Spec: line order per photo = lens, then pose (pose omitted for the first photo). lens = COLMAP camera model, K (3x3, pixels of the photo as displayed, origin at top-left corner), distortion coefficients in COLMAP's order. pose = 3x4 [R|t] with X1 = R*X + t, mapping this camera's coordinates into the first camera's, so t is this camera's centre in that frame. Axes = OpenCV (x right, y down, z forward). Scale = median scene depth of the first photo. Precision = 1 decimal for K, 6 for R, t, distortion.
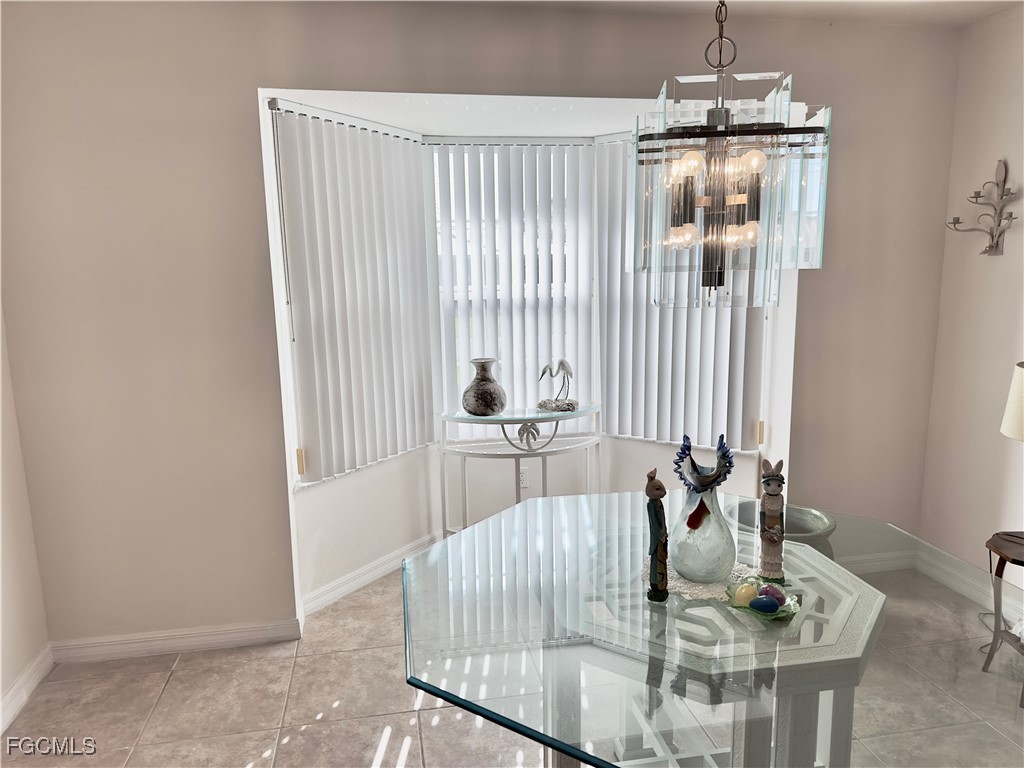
lens RADIAL K [[718.7, 0, 512.0], [0, 718.7, 384.0], [0, 0, 1]] dist [0.027874, -0.002529]
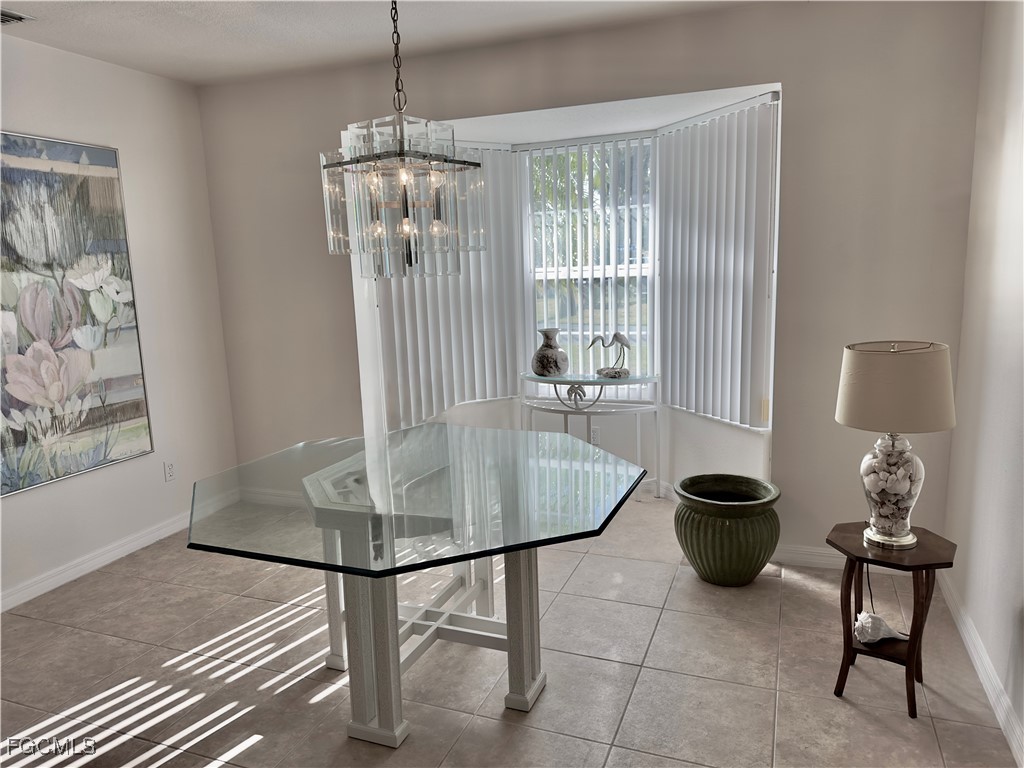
lens RADIAL K [[718.7, 0, 512.0], [0, 718.7, 384.0], [0, 0, 1]] dist [0.027874, -0.002529]
pose [[0.843161, 0.071212, -0.532925, 0.551396], [-0.063110, 0.997446, 0.033435, 0.020073], [0.533945, 0.005442, 0.845502, -0.041435]]
